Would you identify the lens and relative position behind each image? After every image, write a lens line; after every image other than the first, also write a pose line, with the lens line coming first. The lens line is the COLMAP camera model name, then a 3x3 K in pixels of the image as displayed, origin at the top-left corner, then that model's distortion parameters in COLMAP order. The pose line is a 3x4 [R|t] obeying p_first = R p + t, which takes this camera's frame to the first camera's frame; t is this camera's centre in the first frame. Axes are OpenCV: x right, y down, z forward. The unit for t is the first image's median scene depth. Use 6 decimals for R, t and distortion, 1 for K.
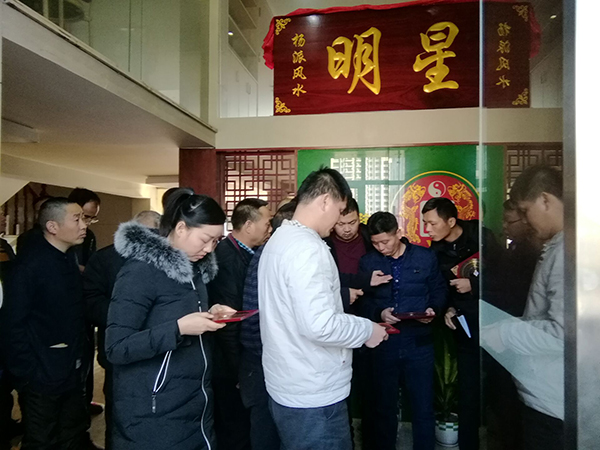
lens RADIAL K [[474.3, 0, 299.7], [0, 474.3, 245.8], [0, 0, 1]] dist [0.067423, -0.087557]
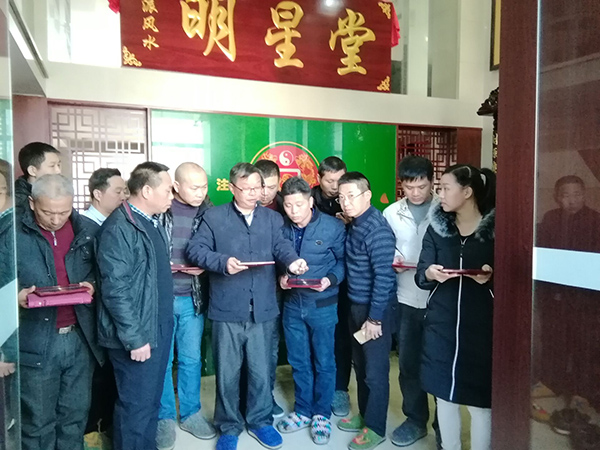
lens RADIAL K [[474.3, 0, 290.0], [0, 474.3, 241.9], [0, 0, 1]] dist [0.067423, -0.087557]
pose [[0.849488, -0.053234, 0.524915, -0.284239], [0.018940, 0.997332, 0.070493, -0.003766], [-0.527268, -0.049941, 0.848230, 0.056604]]
